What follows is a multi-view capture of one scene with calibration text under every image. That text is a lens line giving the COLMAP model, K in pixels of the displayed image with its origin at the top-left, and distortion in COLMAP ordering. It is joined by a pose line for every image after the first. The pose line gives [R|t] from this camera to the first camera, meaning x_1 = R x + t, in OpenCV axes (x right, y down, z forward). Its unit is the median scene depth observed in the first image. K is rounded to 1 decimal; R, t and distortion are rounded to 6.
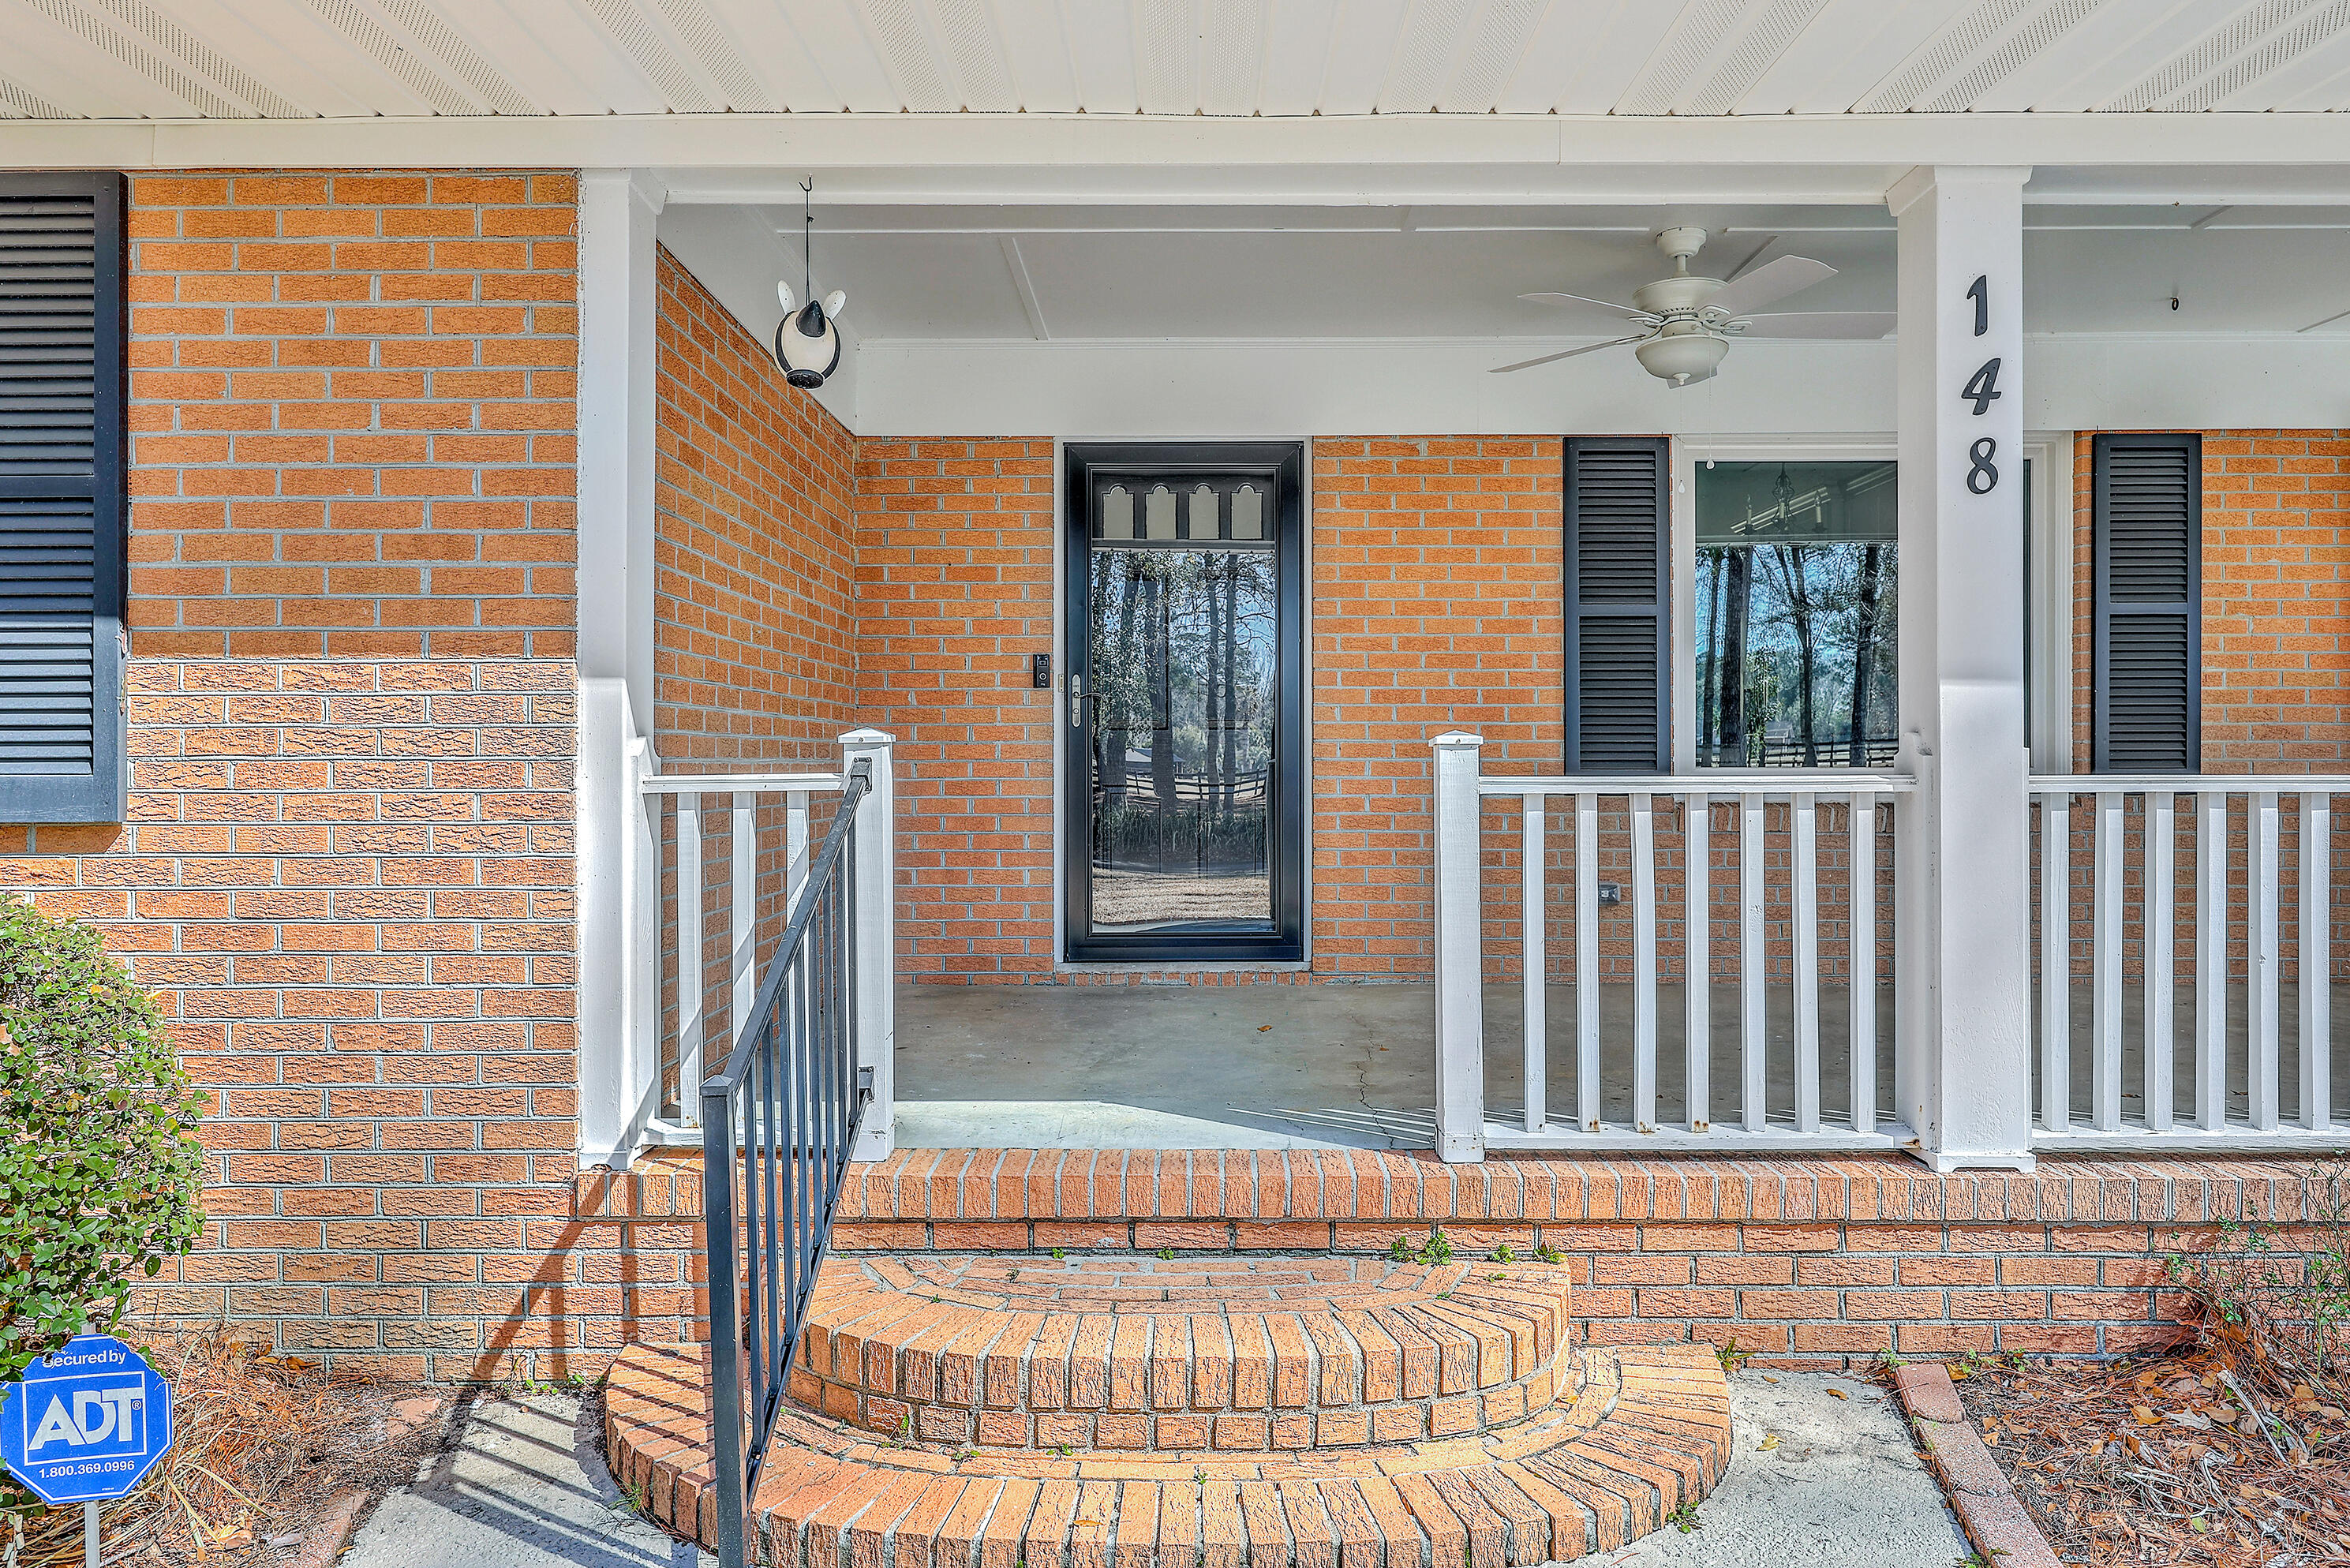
lens RADIAL K [[1526.8, 0, 1175.0], [0, 1526.8, 784.0], [0, 0, 1]] dist [-0.004439, -0.002264]
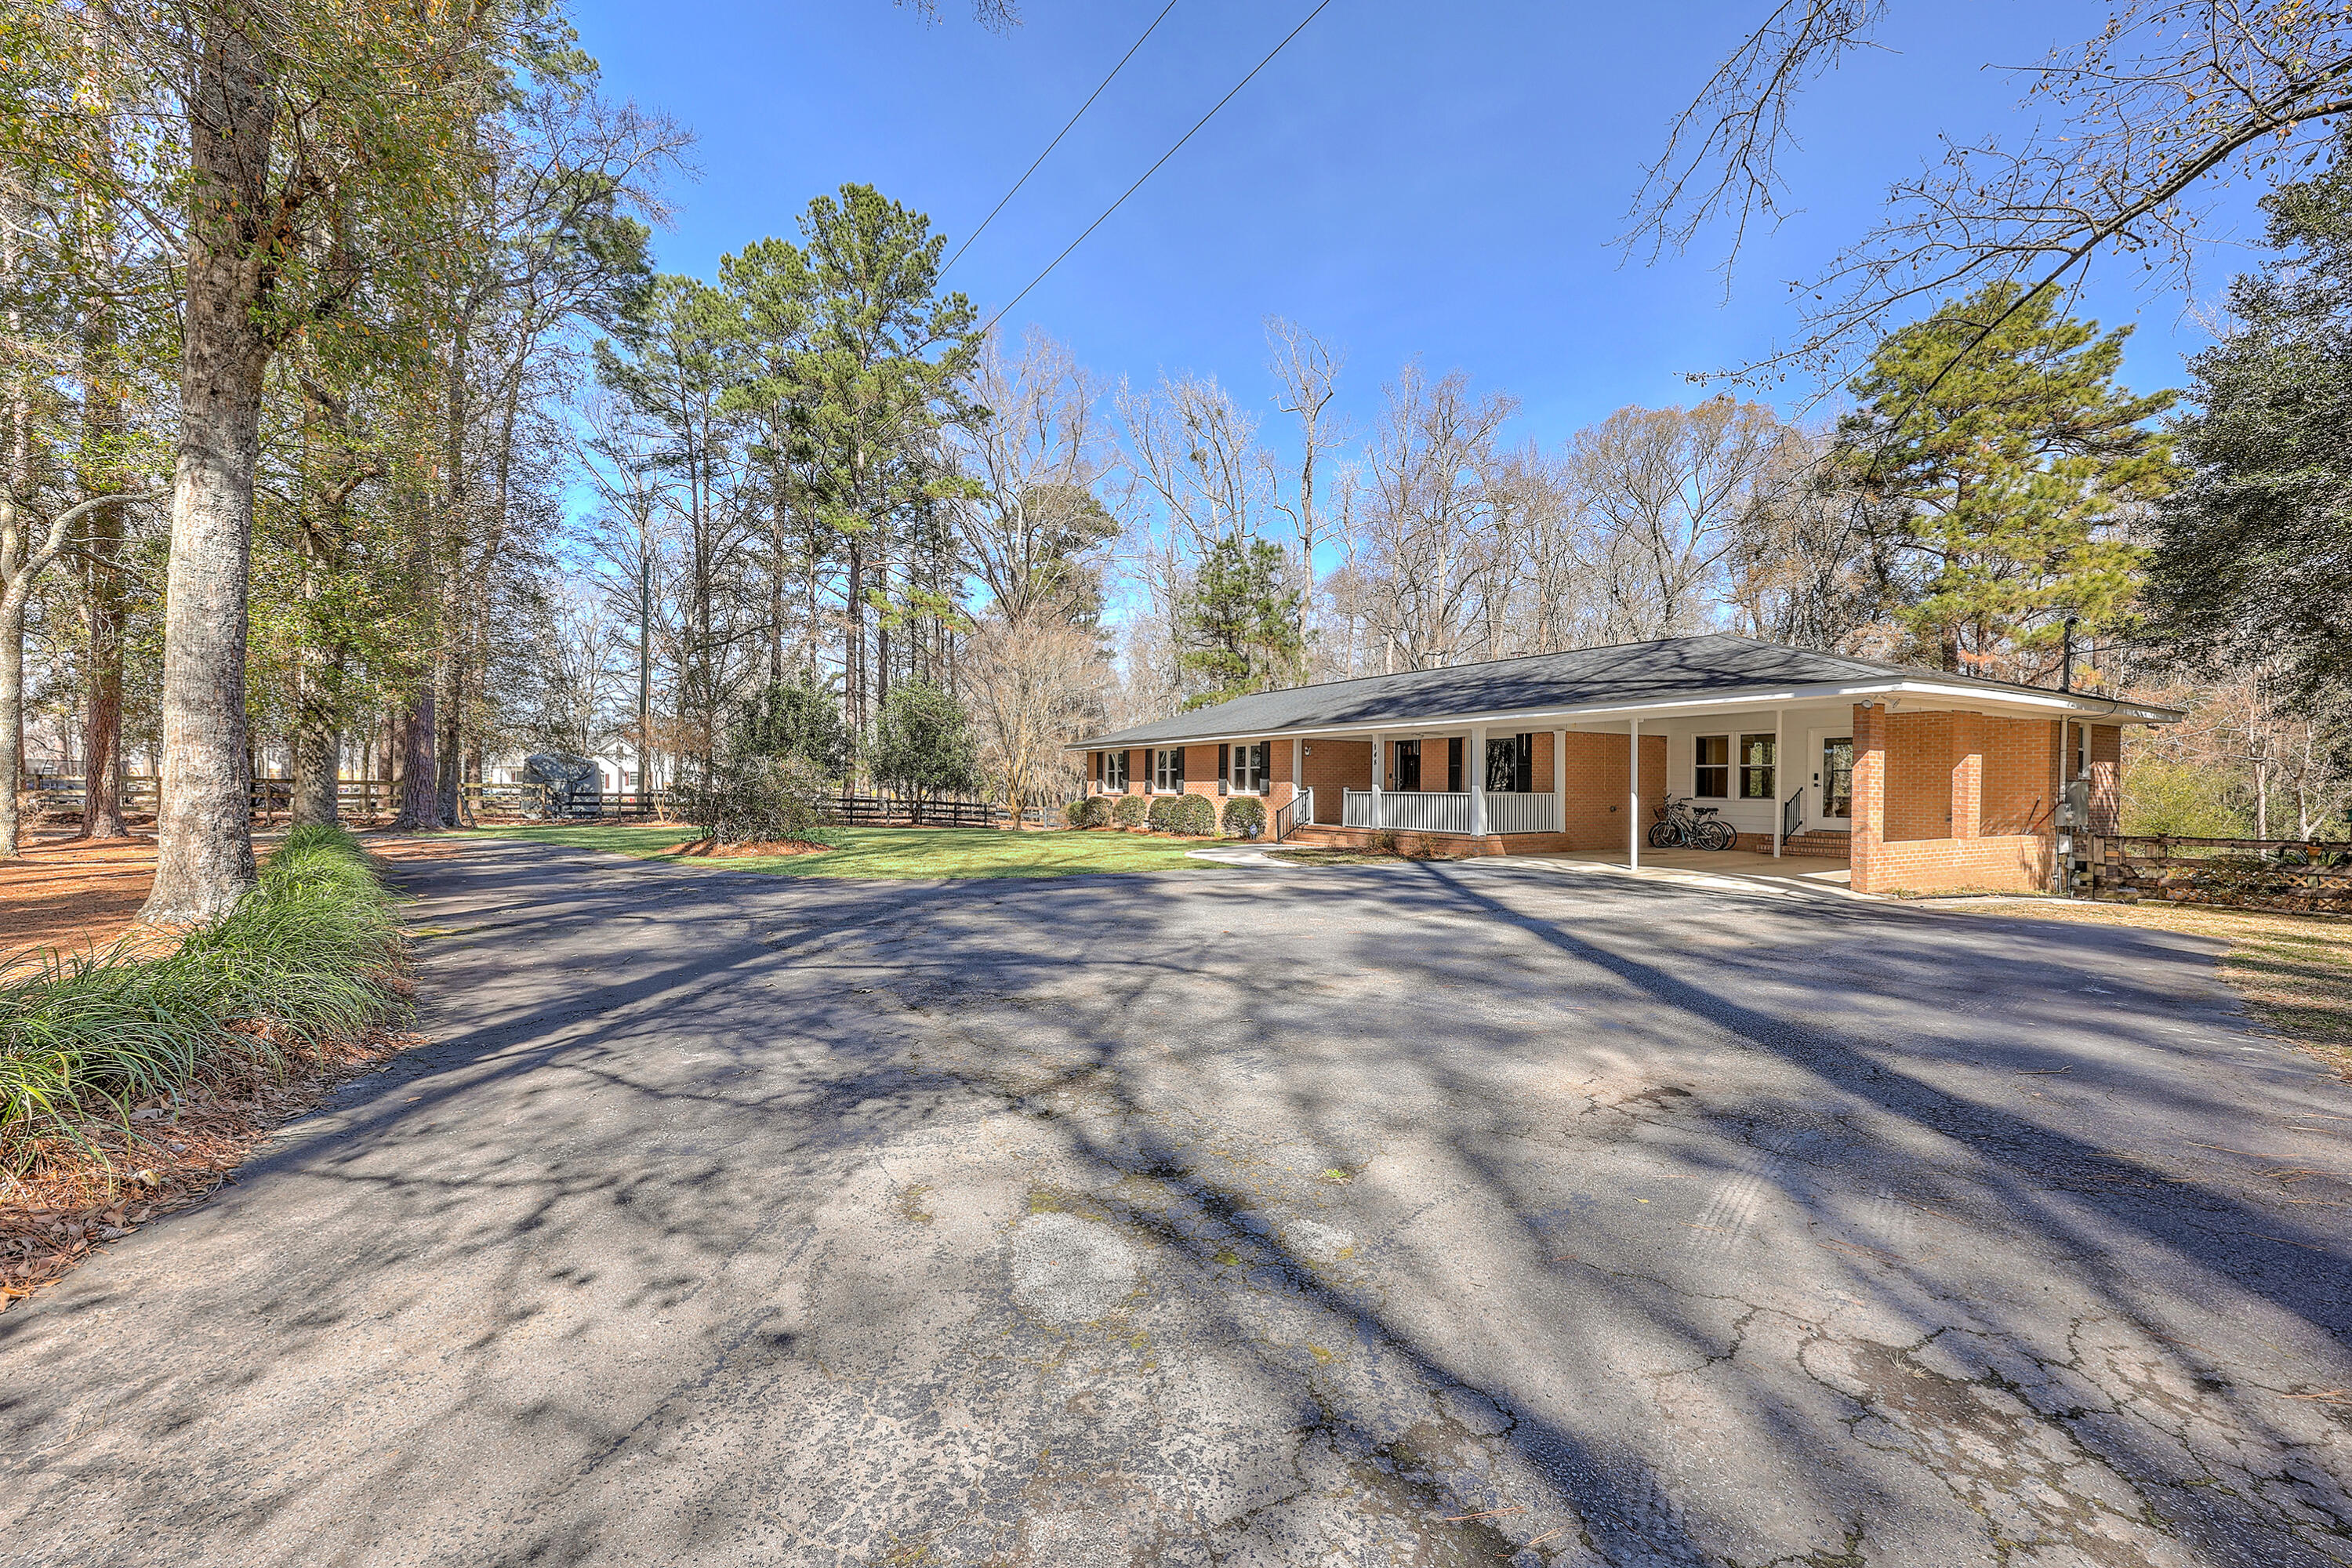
lens RADIAL K [[960.2, 0, 1162.2], [0, 960.2, 793.5], [0, 0, 1]] dist [-0.001312, 0.000095]
pose [[0.496279, 0.013844, -0.868053, 5.394659], [-0.013804, 0.999872, 0.008054, -0.026550], [0.868053, 0.007985, 0.496407, -3.446784]]
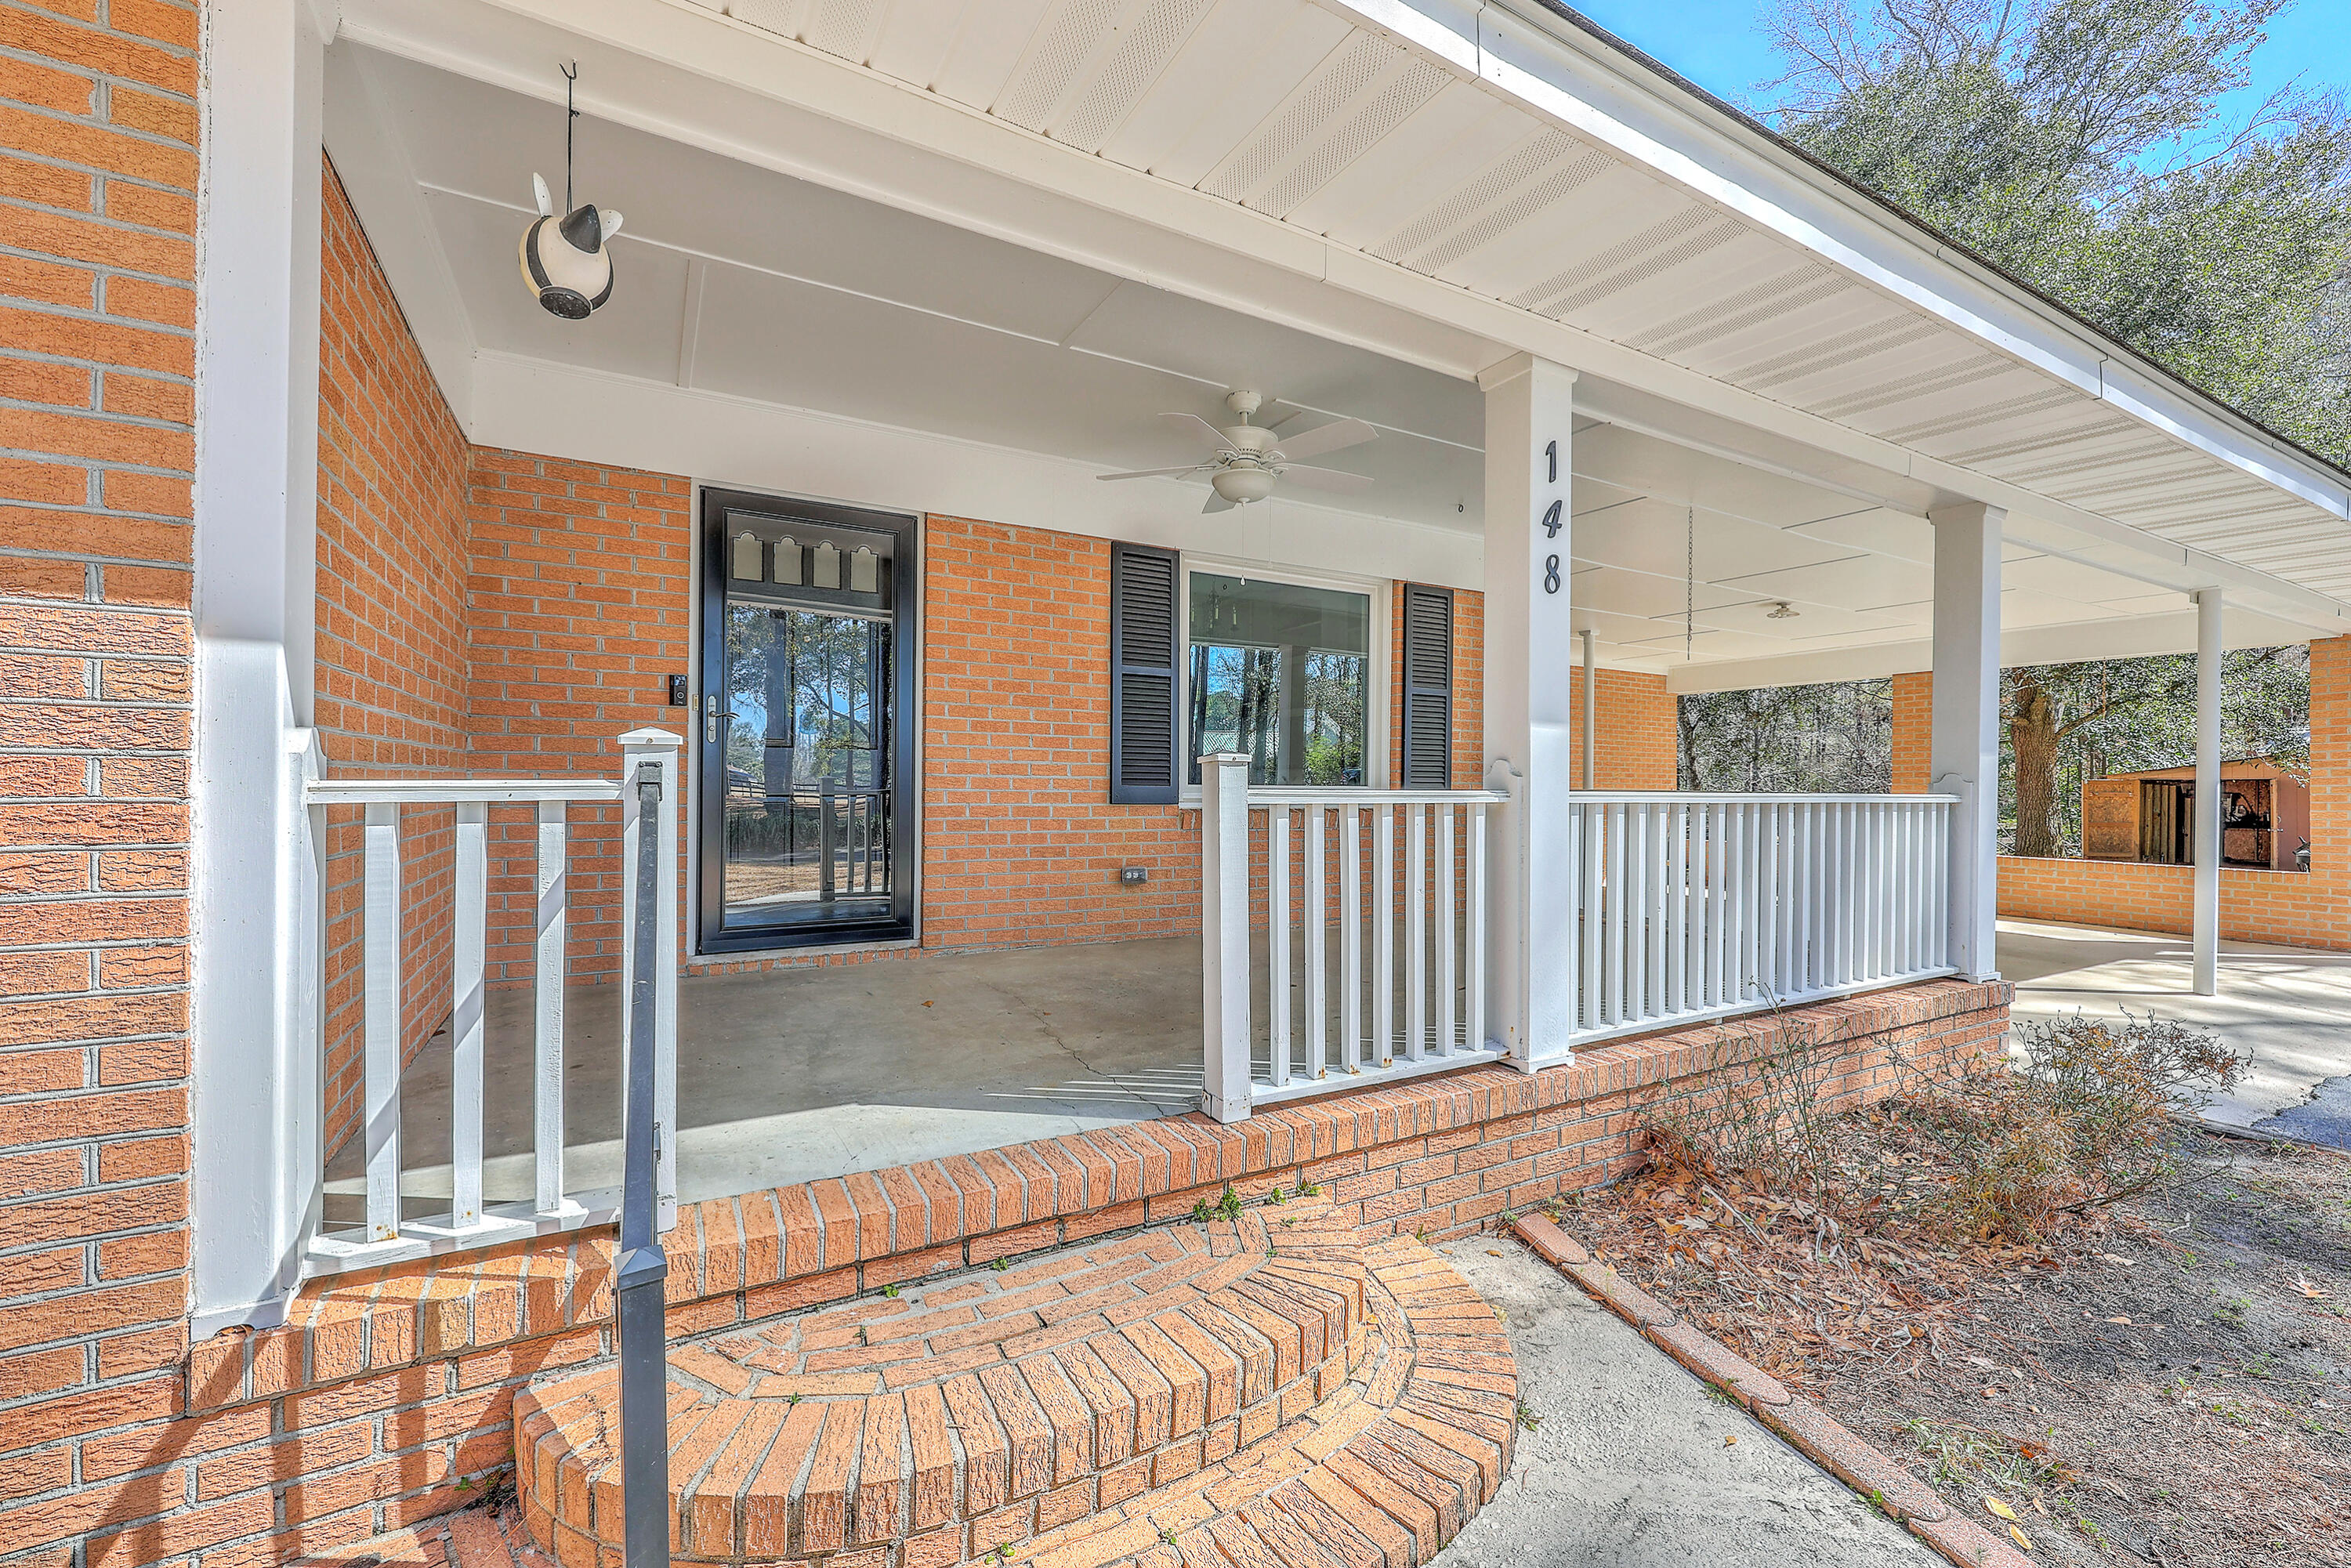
lens RADIAL K [[959.7, 0, 1161.7], [0, 959.7, 793.5], [0, 0, 1]] dist [-0.001312, 0.000095]
pose [[0.863187, 0.005006, 0.504860, -0.228937], [-0.004018, 0.999987, -0.003045, 0.000796], [-0.504869, 0.000600, 0.863196, 0.394918]]
